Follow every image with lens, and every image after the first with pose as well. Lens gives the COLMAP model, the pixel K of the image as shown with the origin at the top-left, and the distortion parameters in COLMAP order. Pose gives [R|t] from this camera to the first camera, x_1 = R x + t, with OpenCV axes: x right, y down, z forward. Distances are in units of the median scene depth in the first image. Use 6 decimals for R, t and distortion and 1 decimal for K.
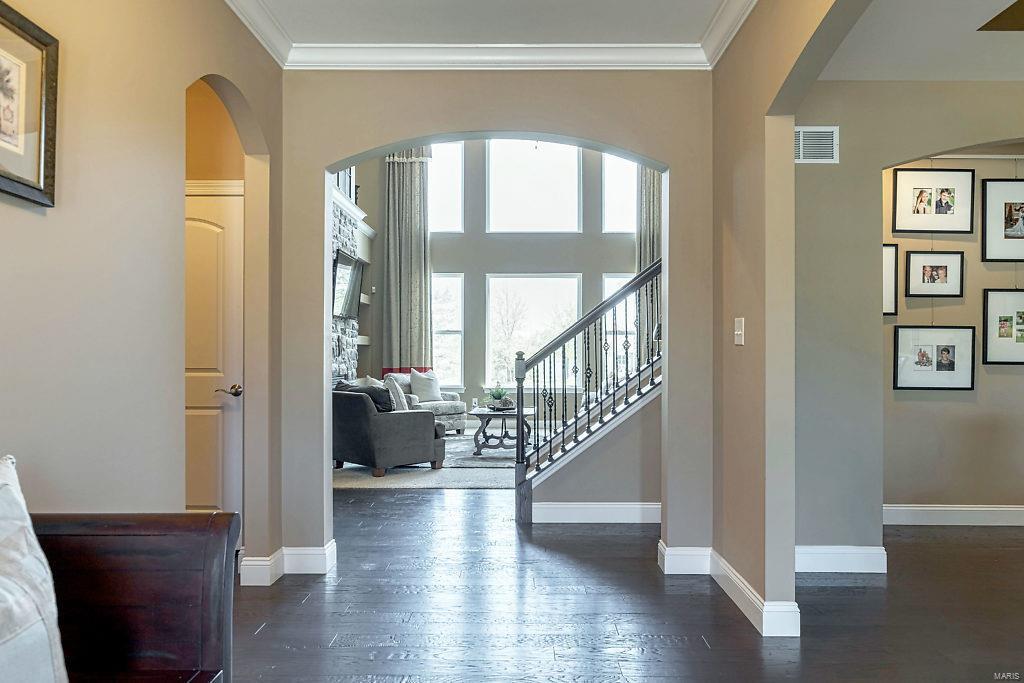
lens RADIAL K [[693.7, 0, 515.8], [0, 693.7, 347.3], [0, 0, 1]] dist [0.003171, -0.002453]
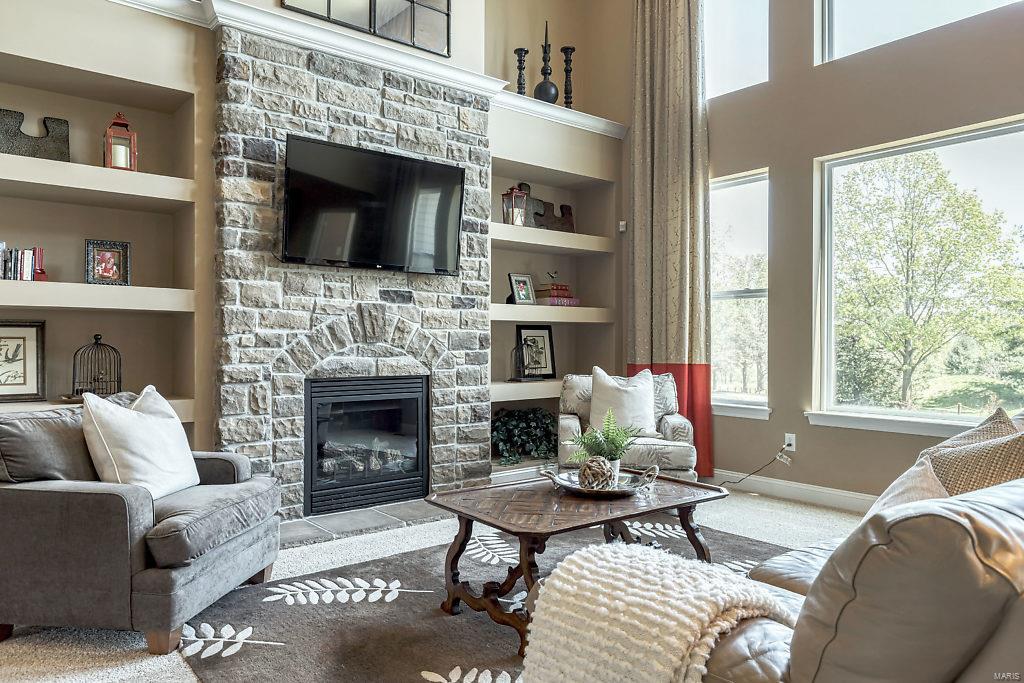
lens RADIAL K [[693.7, 0, 513.1], [0, 693.7, 342.6], [0, 0, 1]] dist [0.003171, -0.002453]
pose [[0.644917, 0.003553, -0.764245, 0.176675], [0.007355, 0.999914, 0.010856, 0.006437], [0.764218, -0.012622, 0.644835, 0.559333]]
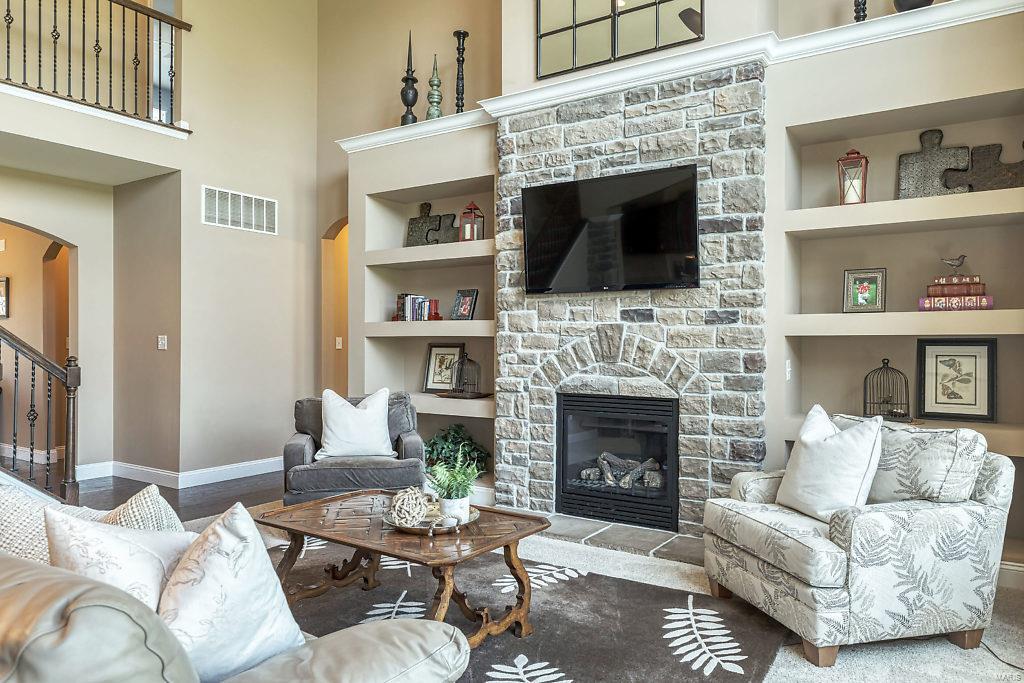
lens RADIAL K [[693.7, 0, 515.2], [0, 693.7, 342.1], [0, 0, 1]] dist [0.003171, -0.002453]
pose [[-0.532117, -0.000332, -0.846671, 0.196906], [0.010112, 0.999926, -0.006748, 0.000296], [0.846611, -0.012153, -0.532074, 0.938366]]
